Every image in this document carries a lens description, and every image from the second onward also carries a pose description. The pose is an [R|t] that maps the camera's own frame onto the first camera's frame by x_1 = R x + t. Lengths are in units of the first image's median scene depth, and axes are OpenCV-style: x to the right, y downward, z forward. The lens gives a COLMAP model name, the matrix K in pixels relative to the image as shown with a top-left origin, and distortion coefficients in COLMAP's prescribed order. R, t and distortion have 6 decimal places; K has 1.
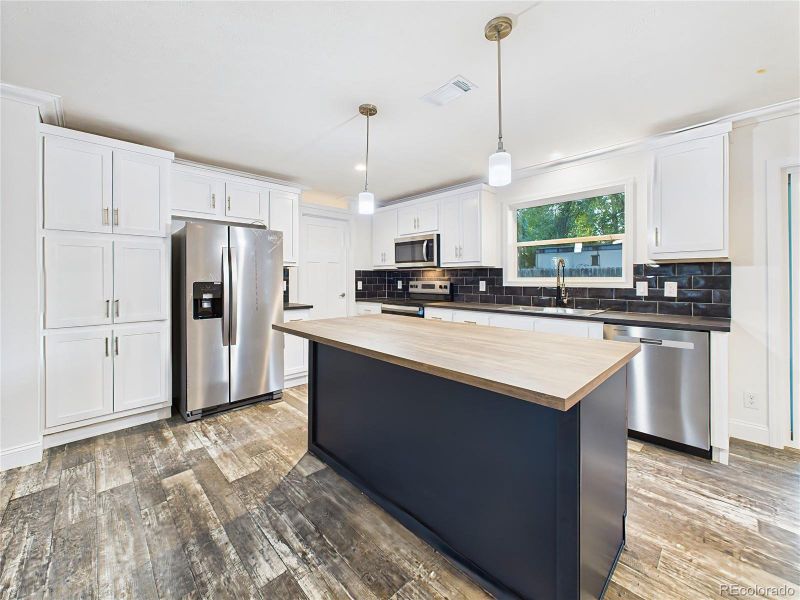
lens RADIAL K [[317.1, 0, 404.0], [0, 317.1, 302.3], [0, 0, 1]] dist [0.002167, -0.000514]
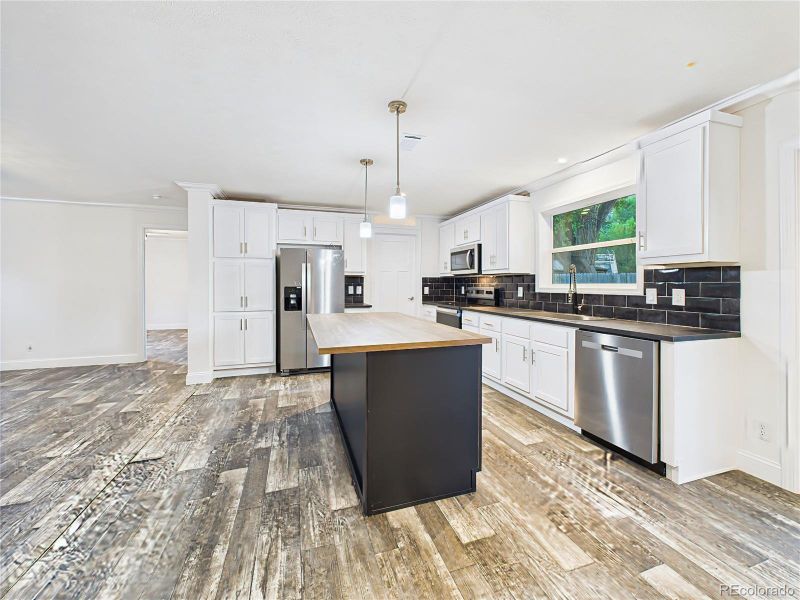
lens RADIAL K [[317.1, 0, 405.7], [0, 317.1, 314.7], [0, 0, 1]] dist [0.002167, -0.000514]
pose [[0.903194, 0.042550, -0.427119, 0.520716], [-0.033787, 0.999035, 0.028080, 0.009314], [0.427901, -0.010930, 0.903759, -0.145144]]
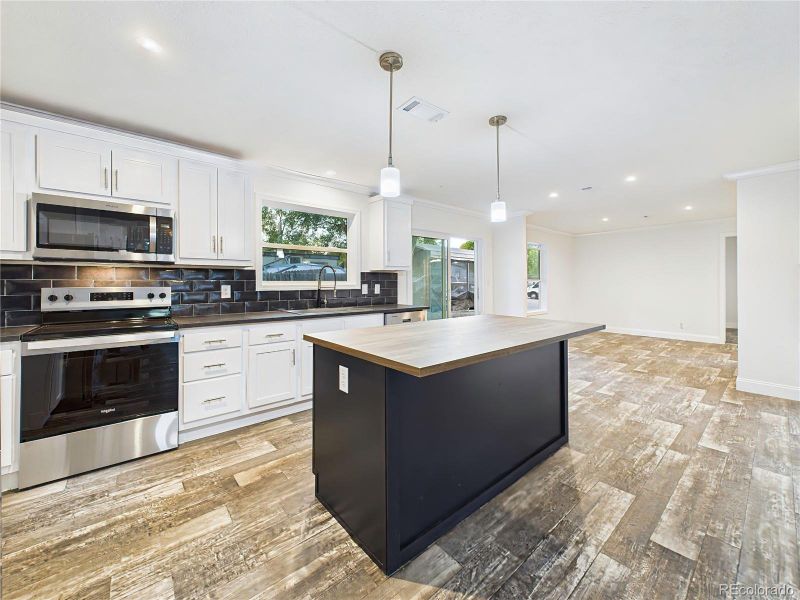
lens RADIAL K [[317.1, 0, 400.4], [0, 317.1, 281.9], [0, 0, 1]] dist [0.002167, -0.000514]
pose [[0.082636, 0.001803, 0.996578, -0.731792], [0.074650, 0.997178, -0.007994, -0.054391], [-0.993780, 0.075055, 0.082268, 0.740745]]
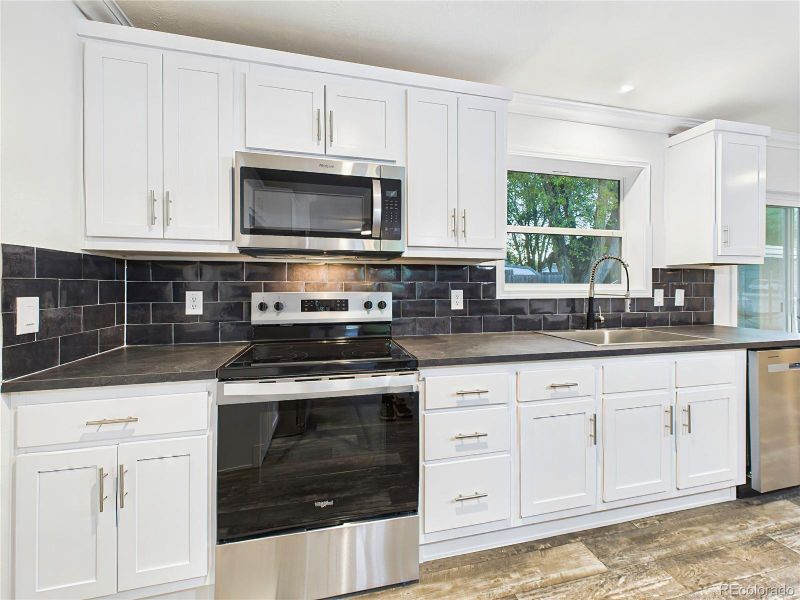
lens RADIAL K [[317.1, 0, 400.6], [0, 317.1, 288.2], [0, 0, 1]] dist [0.002167, -0.000514]
pose [[0.521714, -0.005098, 0.853105, -0.344770], [0.062314, 0.997539, -0.032147, -0.087329], [-0.850842, 0.069932, 0.520748, 1.188601]]
